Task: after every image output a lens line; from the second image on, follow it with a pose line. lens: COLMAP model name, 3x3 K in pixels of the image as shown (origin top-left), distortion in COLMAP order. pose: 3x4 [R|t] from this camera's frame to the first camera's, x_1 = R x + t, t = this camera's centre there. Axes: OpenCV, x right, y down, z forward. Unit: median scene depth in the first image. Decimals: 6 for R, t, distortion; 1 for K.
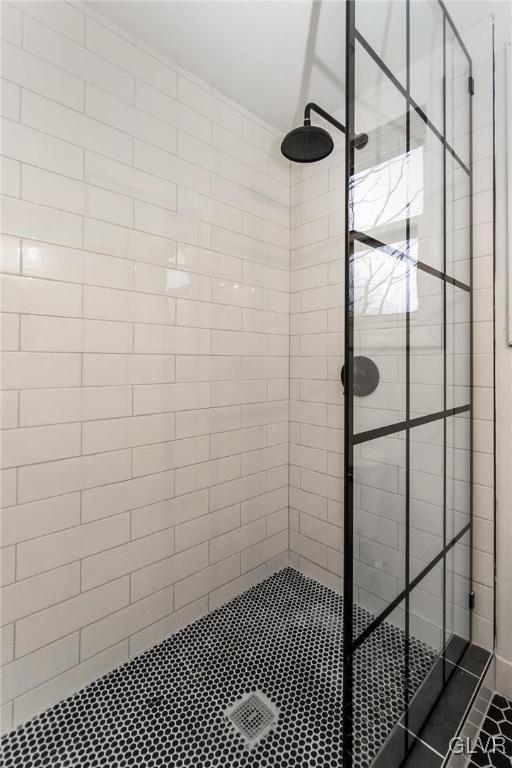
lens RADIAL K [[345.9, 0, 254.6], [0, 345.9, 356.4], [0, 0, 1]] dist [-0.002115, 0.000280]
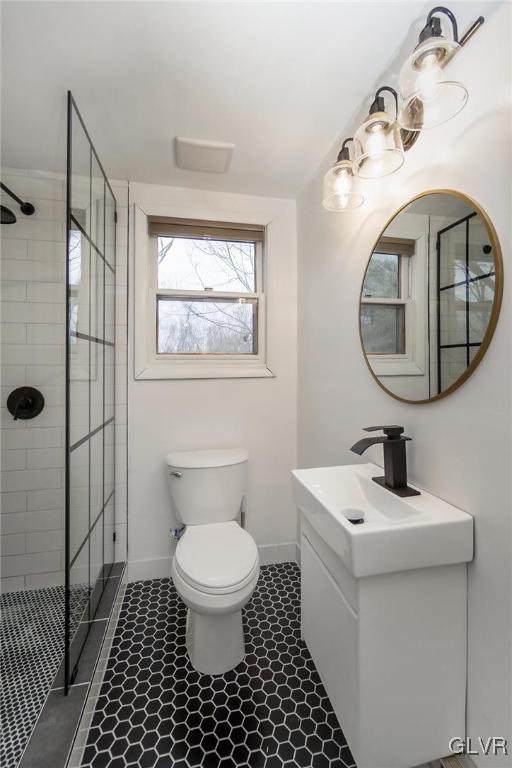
lens RADIAL K [[336.5, 0, 257.0], [0, 336.5, 365.5], [0, 0, 1]] dist [-0.024480, 0.000105]
pose [[0.516542, 0.001059, 0.856261, -0.379874], [-0.007399, 0.999967, 0.003227, -0.112064], [-0.856230, -0.008003, 0.516533, -0.387754]]
